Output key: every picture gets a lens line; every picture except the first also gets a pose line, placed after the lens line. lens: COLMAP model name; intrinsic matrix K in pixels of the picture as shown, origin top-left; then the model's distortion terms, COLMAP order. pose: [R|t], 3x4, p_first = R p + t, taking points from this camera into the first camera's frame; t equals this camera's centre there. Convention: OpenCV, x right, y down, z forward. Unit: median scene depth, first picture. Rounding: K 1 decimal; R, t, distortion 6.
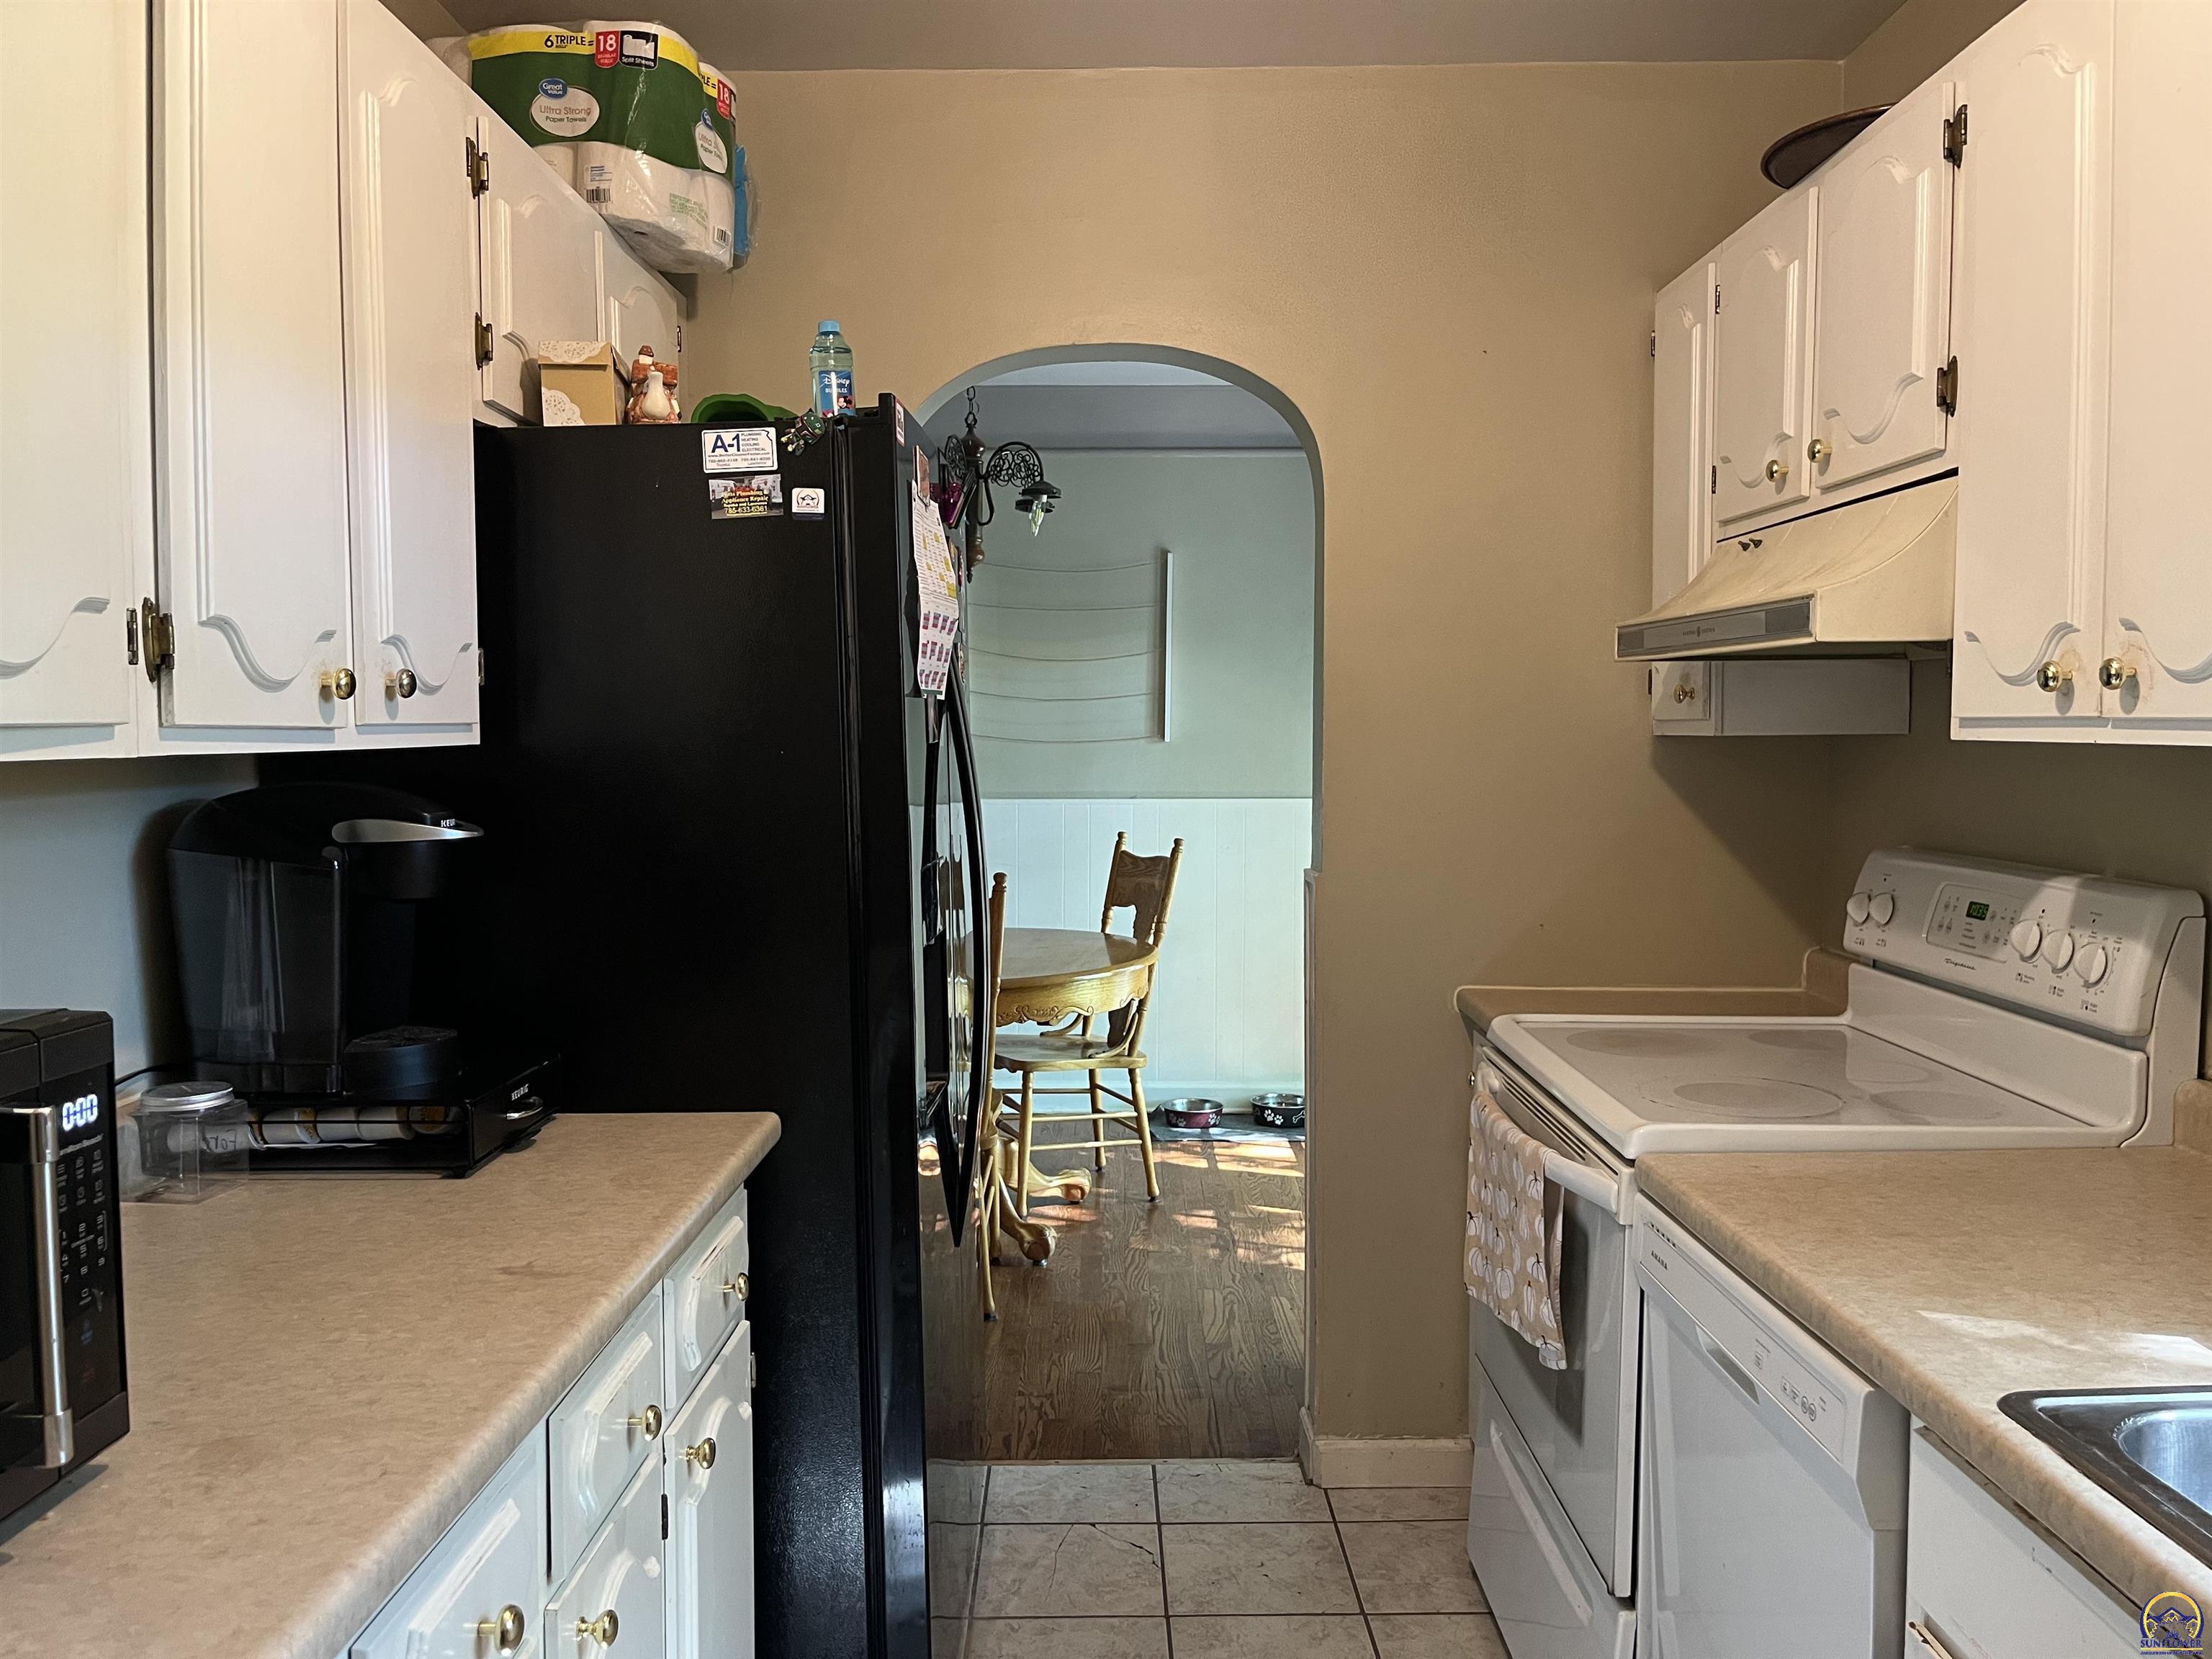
lens RADIAL K [[1699.8, 0, 1077.1], [0, 1699.8, 828.7], [0, 0, 1]] dist [0.068528, -0.081878]
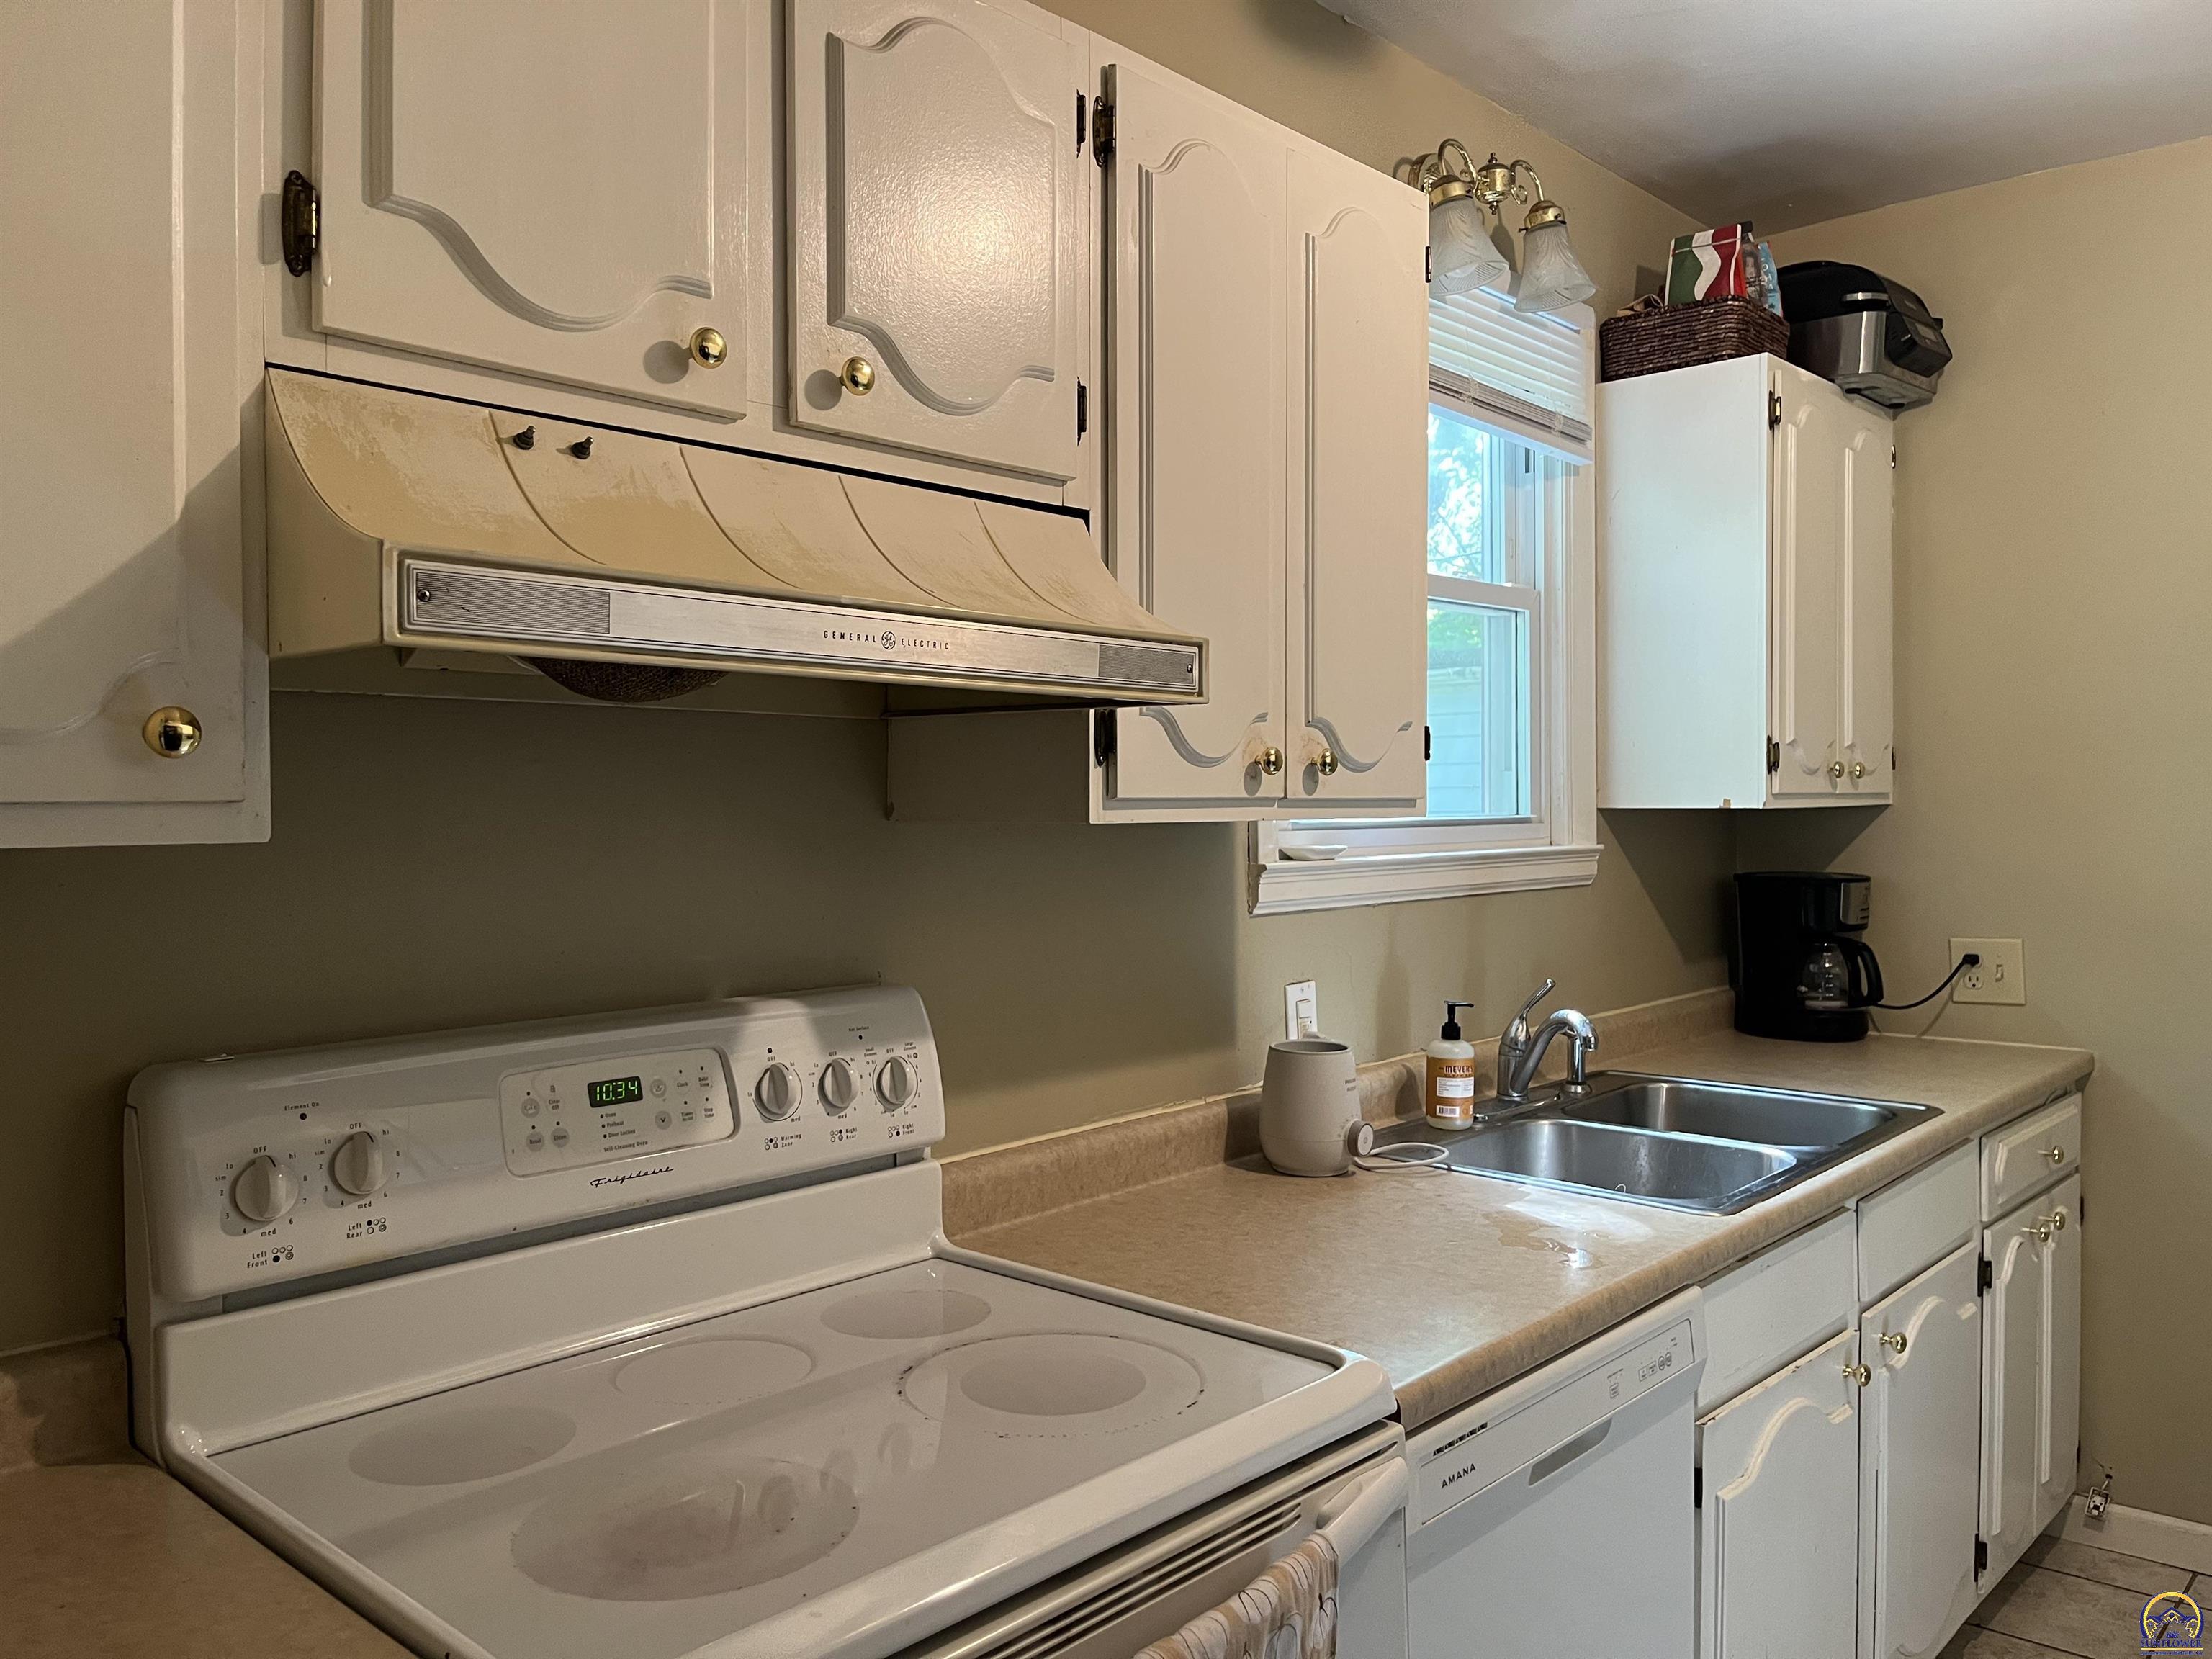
lens RADIAL K [[1699.8, 0, 1111.0], [0, 1699.8, 814.8], [0, 0, 1]] dist [0.068528, -0.081878]
pose [[-0.749693, 0.000619, 0.661786, -0.062552], [0.047954, 0.997422, 0.053391, -0.095626], [-0.660046, 0.071762, -0.747789, 1.538975]]
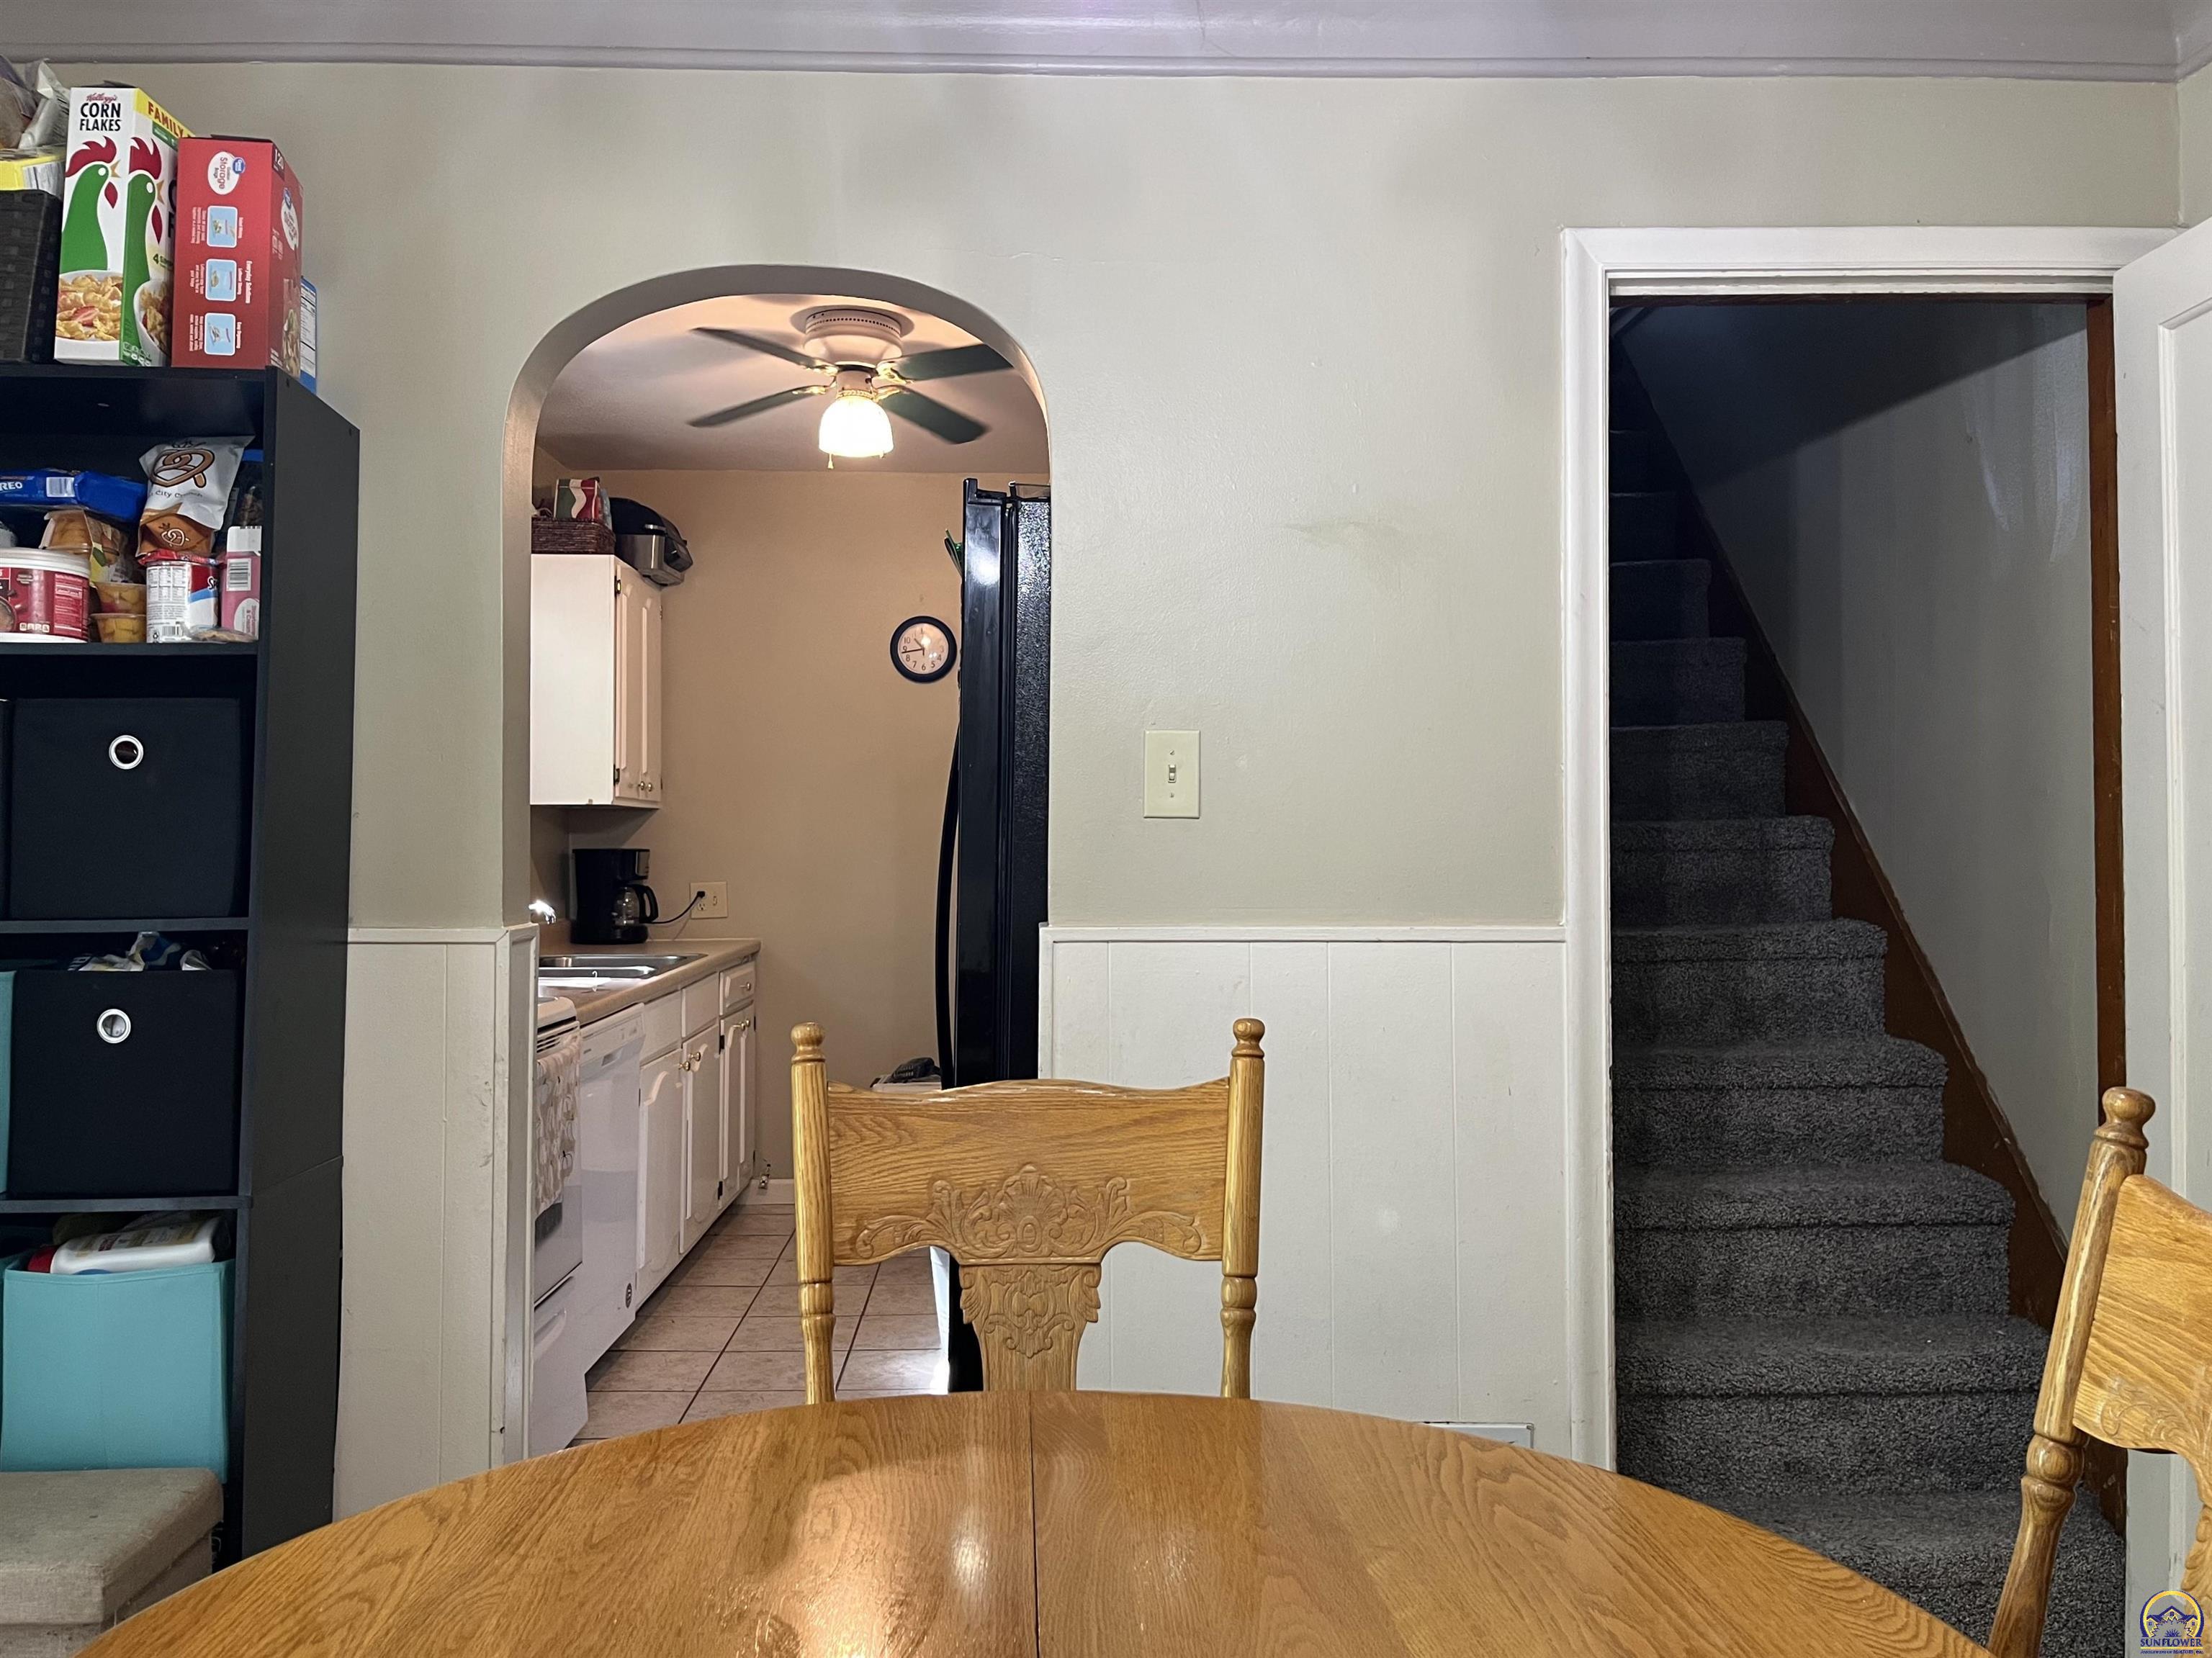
lens RADIAL K [[1699.7, 0, 1105.9], [0, 1699.7, 825.1], [0, 0, 1]] dist [0.068528, -0.081878]
pose [[-0.998646, 0.002834, -0.051942, -0.135312], [0.000587, 0.999065, 0.043224, -0.078757], [0.052016, 0.043135, -0.997714, 2.709744]]
